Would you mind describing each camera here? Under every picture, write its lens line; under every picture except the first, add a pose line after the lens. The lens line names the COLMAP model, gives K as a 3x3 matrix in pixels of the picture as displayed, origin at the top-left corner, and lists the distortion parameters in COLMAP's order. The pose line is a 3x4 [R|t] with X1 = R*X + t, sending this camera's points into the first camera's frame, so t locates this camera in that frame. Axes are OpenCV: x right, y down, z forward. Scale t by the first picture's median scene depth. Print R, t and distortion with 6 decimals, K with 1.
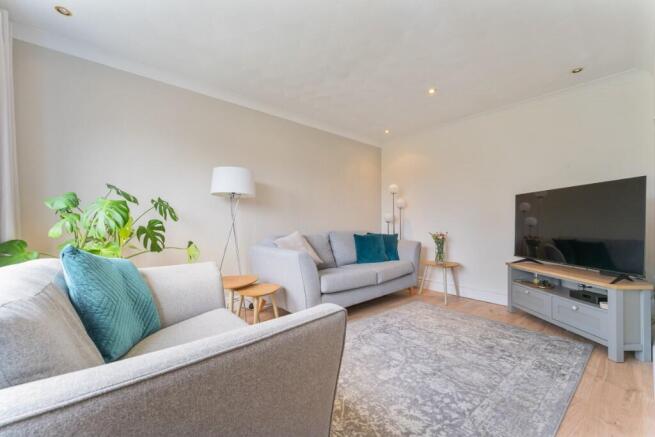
lens RADIAL K [[265.8, 0, 328.0], [0, 265.8, 222.4], [0, 0, 1]] dist [-0.002208, 0.000053]
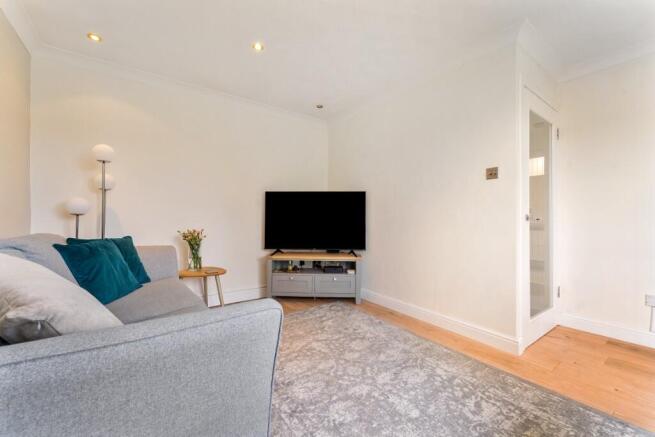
lens RADIAL K [[265.8, 0, 328.1], [0, 265.8, 216.0], [0, 0, 1]] dist [-0.002208, 0.000053]
pose [[0.072702, 0.005447, 0.997339, -0.441424], [-0.016266, 0.999859, -0.004275, -0.004217], [-0.997221, -0.015912, 0.072780, 0.864762]]
